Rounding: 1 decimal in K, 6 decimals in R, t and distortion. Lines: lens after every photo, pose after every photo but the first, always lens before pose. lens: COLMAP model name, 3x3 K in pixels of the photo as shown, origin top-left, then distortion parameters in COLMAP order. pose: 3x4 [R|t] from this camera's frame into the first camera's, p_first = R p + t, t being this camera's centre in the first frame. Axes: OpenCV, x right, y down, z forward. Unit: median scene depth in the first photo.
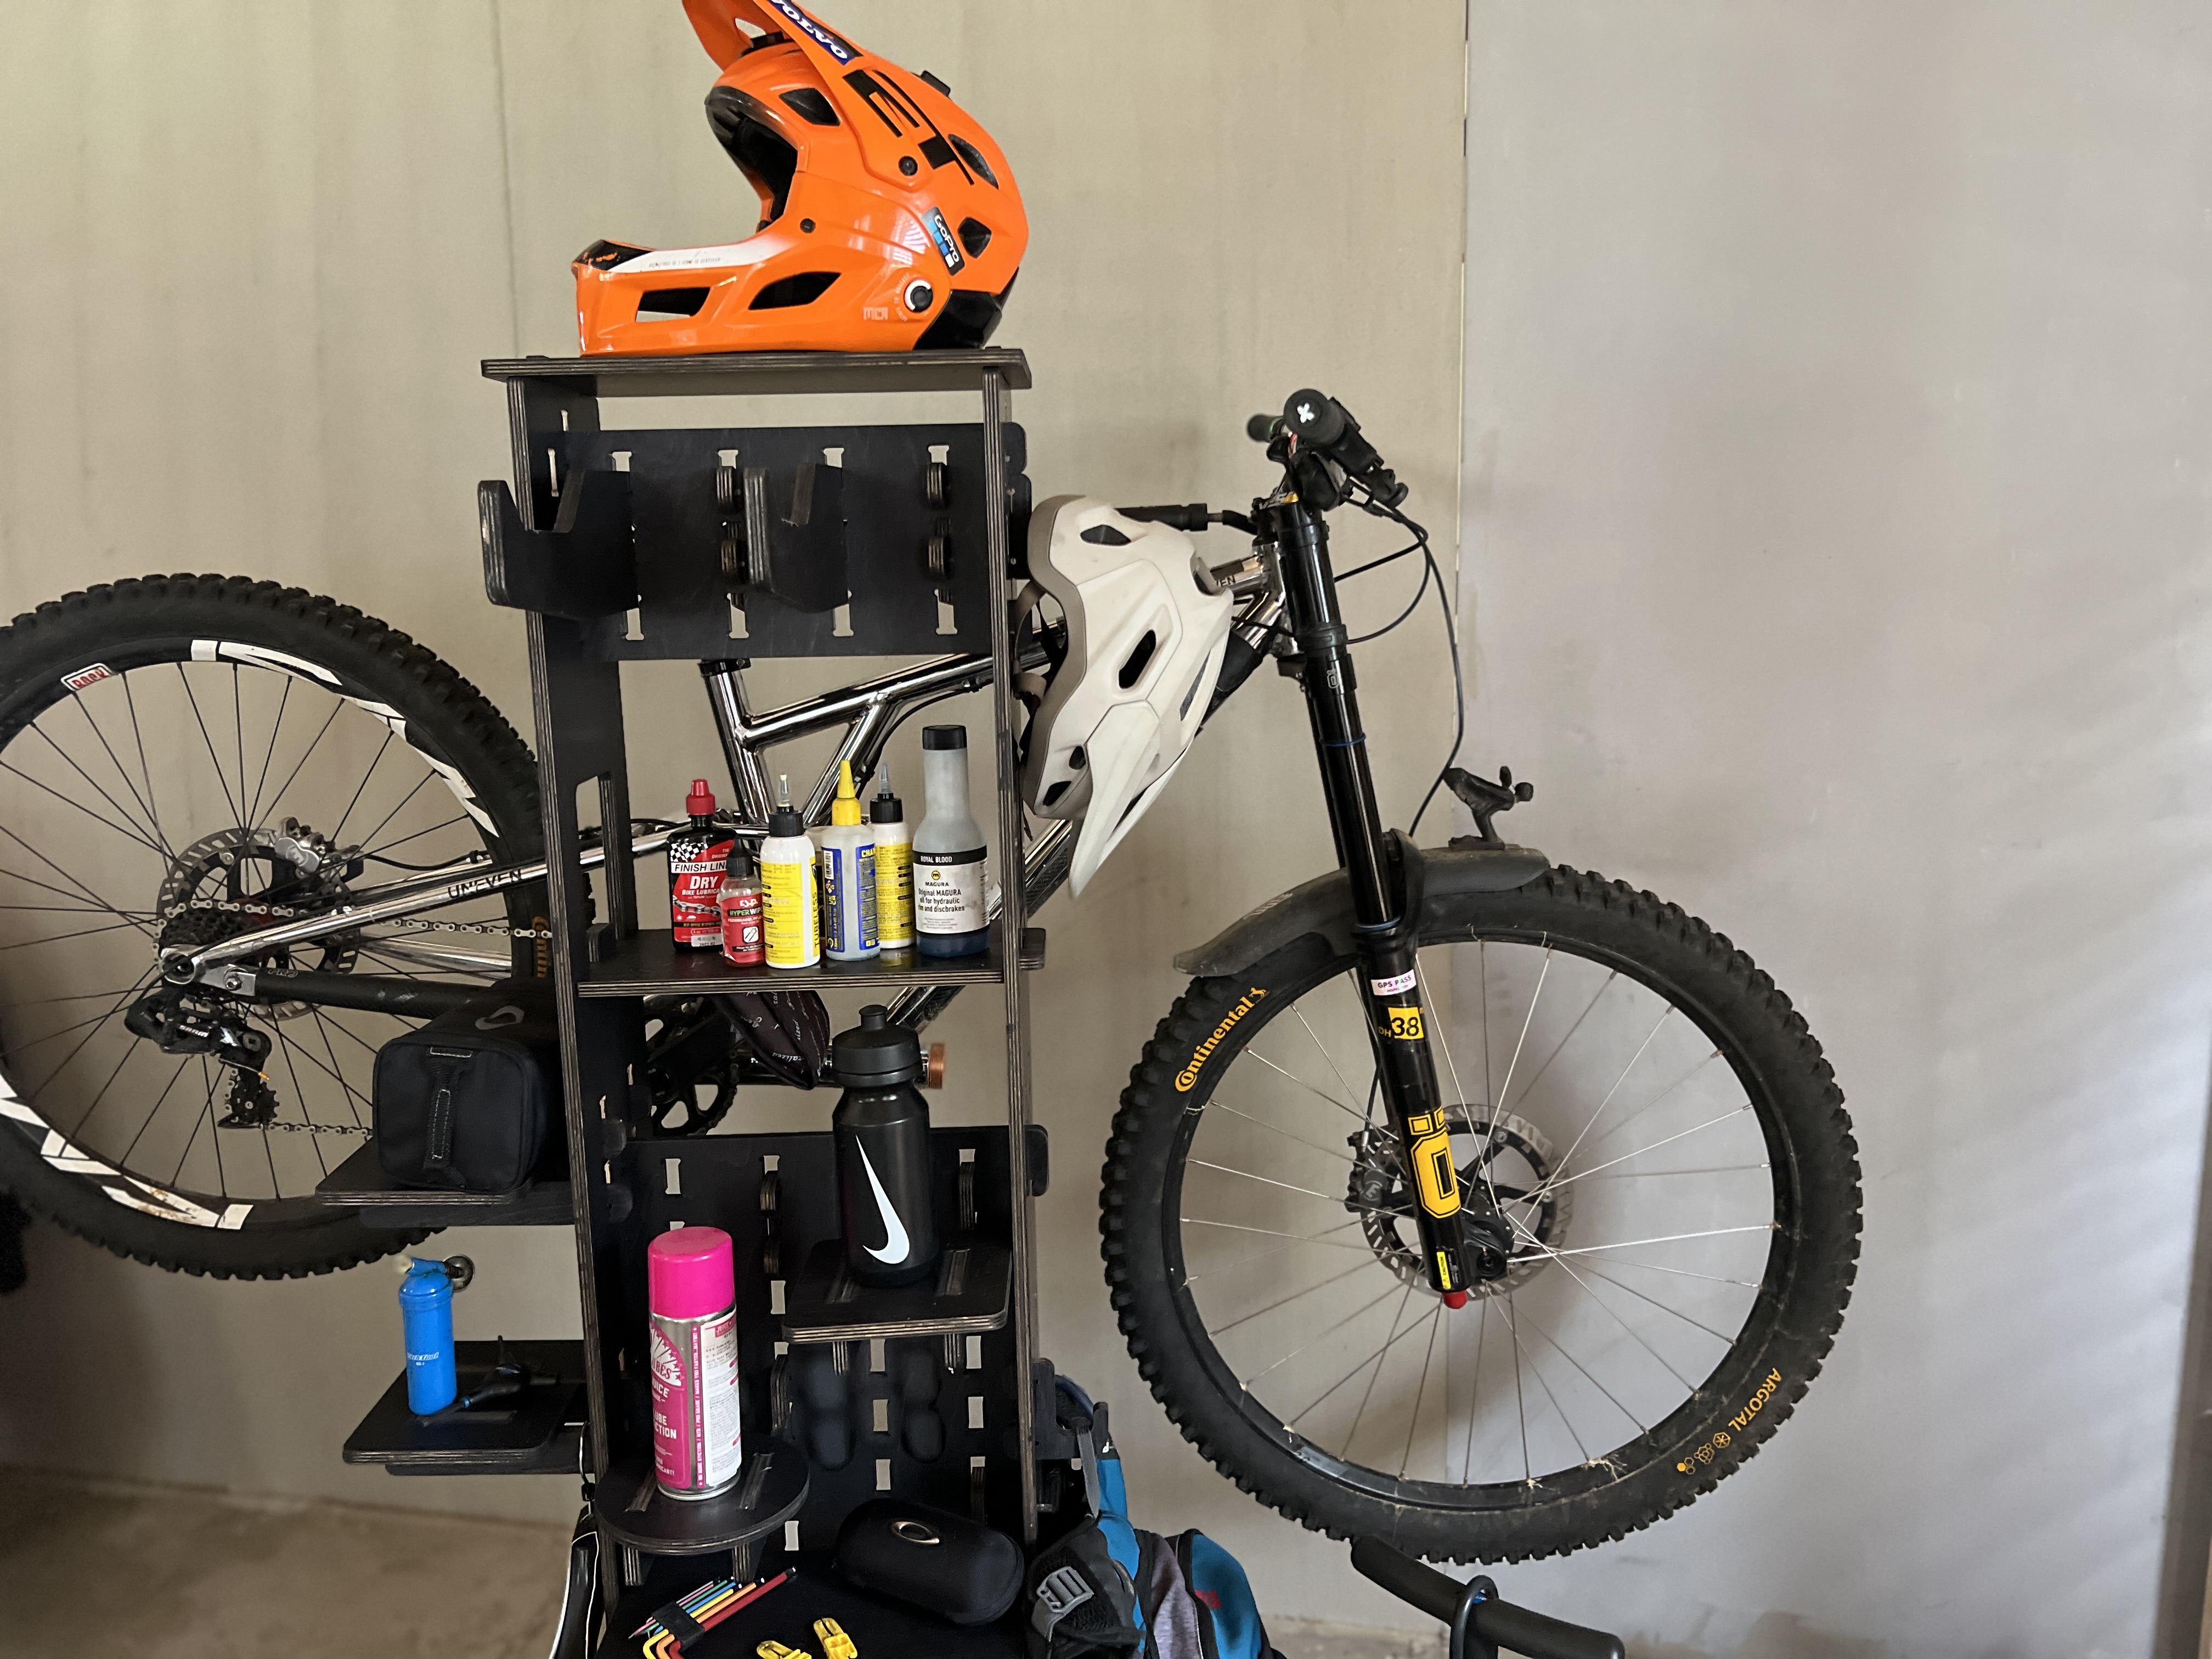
lens RADIAL K [[1662.5, 0, 1093.7], [0, 1662.5, 824.4], [0, 0, 1]] dist [0.024200, -0.006803]
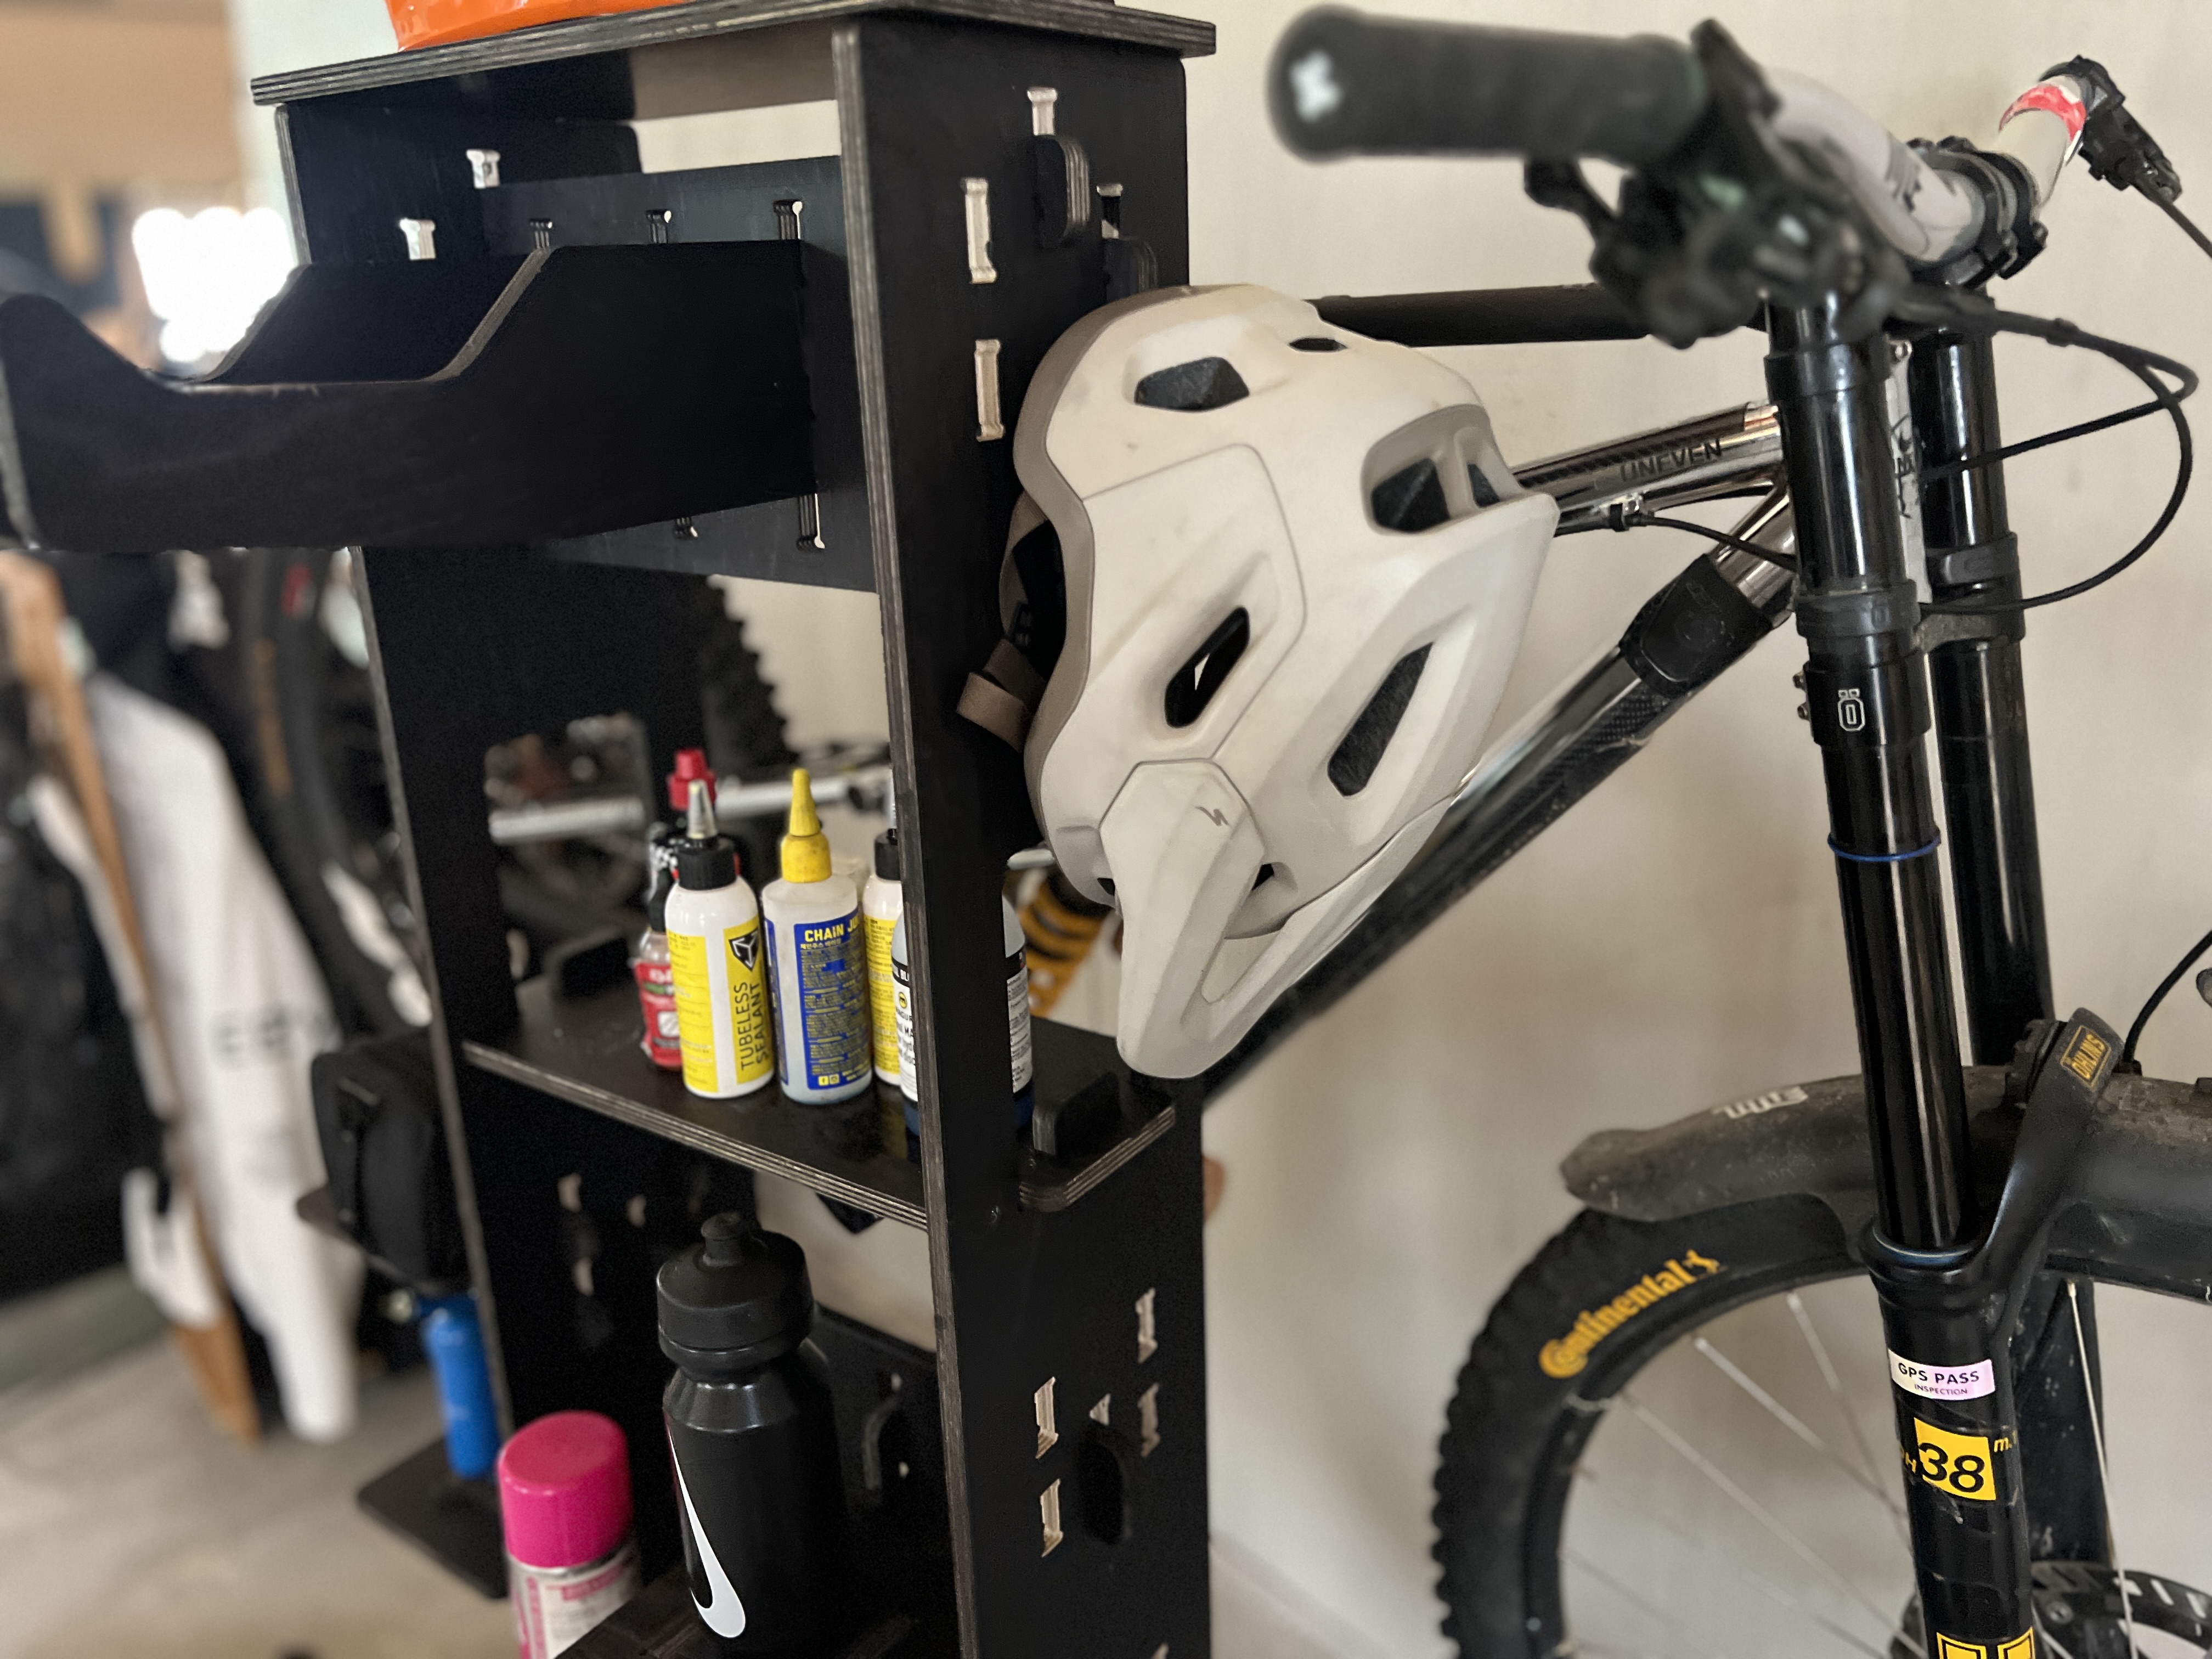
lens RADIAL K [[1662.5, 0, 1093.7], [0, 1662.5, 824.4], [0, 0, 1]] dist [0.024200, -0.006803]
pose [[0.817081, 0.173783, -0.549708, 0.218672], [-0.095829, 0.981162, 0.167743, -0.109215], [0.568503, -0.084382, 0.818342, 0.500998]]
